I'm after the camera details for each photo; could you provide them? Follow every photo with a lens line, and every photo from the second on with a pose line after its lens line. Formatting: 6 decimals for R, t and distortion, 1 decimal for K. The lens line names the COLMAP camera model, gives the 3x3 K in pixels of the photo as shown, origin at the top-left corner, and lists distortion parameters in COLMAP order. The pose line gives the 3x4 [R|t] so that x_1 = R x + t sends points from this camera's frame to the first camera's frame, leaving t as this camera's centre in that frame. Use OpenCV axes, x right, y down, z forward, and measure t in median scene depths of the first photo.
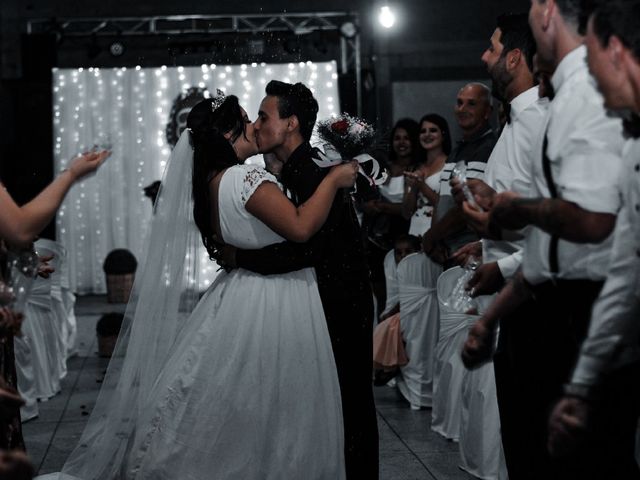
lens RADIAL K [[1613.5, 0, 320.0], [0, 1613.5, 240.0], [0, 0, 1]] dist [-0.052617, -0.080169]
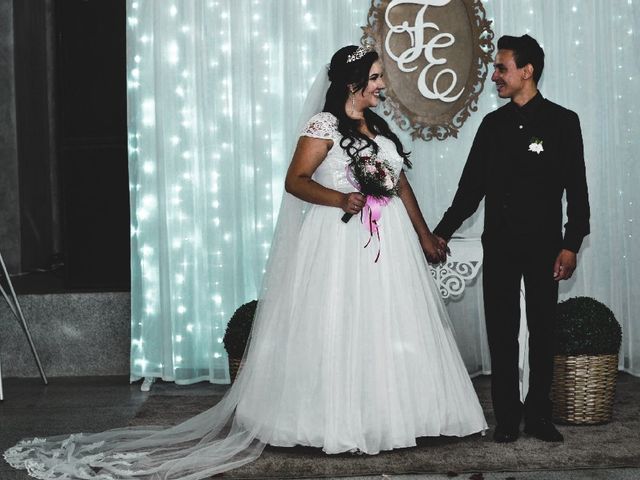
lens RADIAL K [[1613.5, 0, 320.0], [0, 1613.5, 240.0], [0, 0, 1]] dist [-0.052617, -0.080169]
pose [[0.997153, 0.007313, -0.075046, -0.071654], [-0.008843, 0.999759, -0.020086, 0.000545], [0.074881, 0.020693, 0.996978, 0.526922]]
